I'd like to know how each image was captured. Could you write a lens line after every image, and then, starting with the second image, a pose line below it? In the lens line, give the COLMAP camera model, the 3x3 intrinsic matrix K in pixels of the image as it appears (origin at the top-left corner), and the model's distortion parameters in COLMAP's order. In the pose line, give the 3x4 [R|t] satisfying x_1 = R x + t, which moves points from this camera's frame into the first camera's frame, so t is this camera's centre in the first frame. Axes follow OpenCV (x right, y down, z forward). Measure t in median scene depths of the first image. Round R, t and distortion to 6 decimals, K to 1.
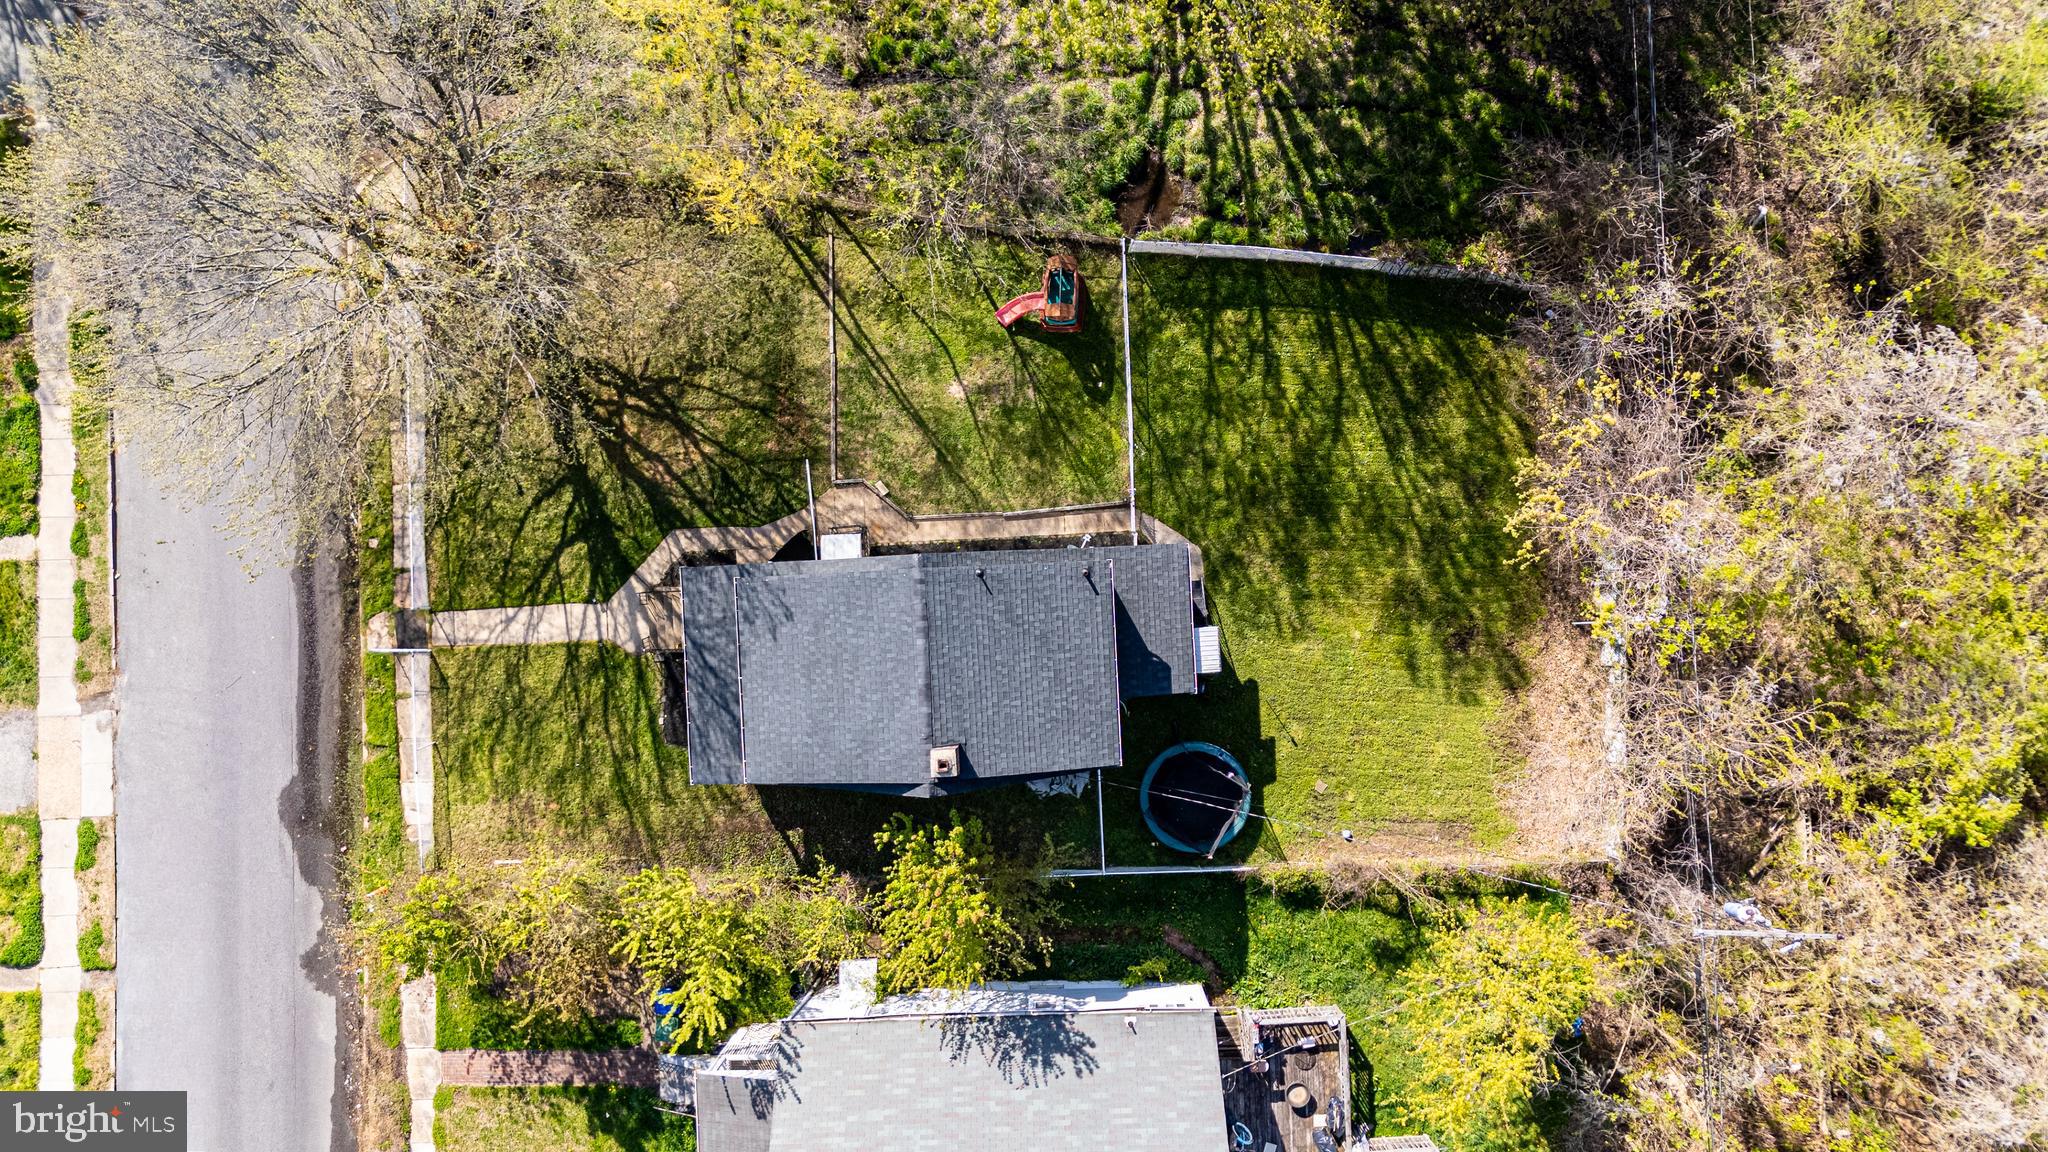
lens RADIAL K [[1508.5, 0, 1021.9], [0, 1508.5, 566.6], [0, 0, 1]] dist [0.019979, 0.002118]
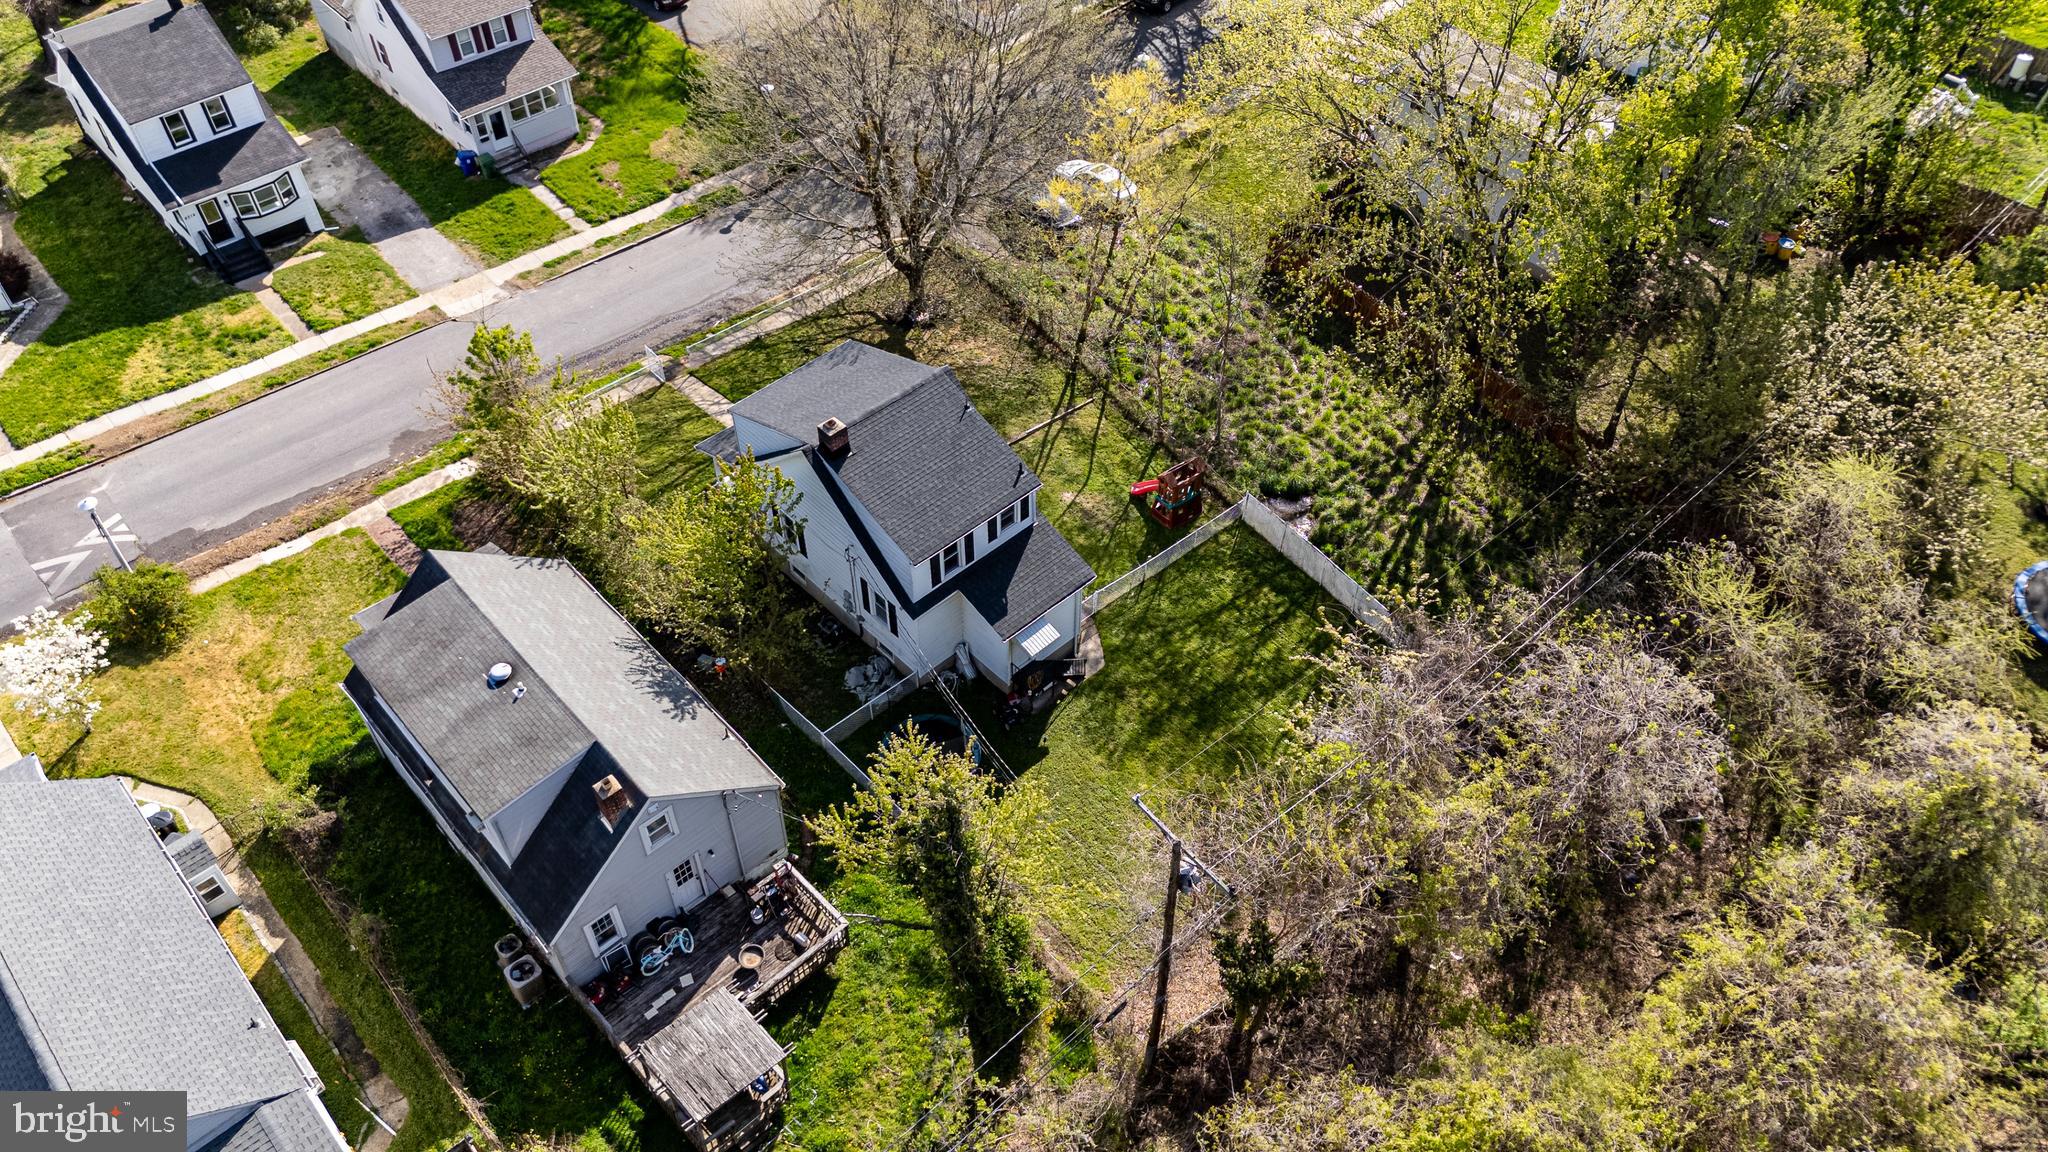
lens RADIAL K [[1508.5, 0, 1021.9], [0, 1508.5, 566.6], [0, 0, 1]] dist [0.019979, 0.002118]
pose [[0.643968, 0.580977, -0.497766, 0.585699], [-0.764939, 0.477757, -0.431991, 0.478927], [-0.013166, 0.658949, 0.752072, 0.095746]]
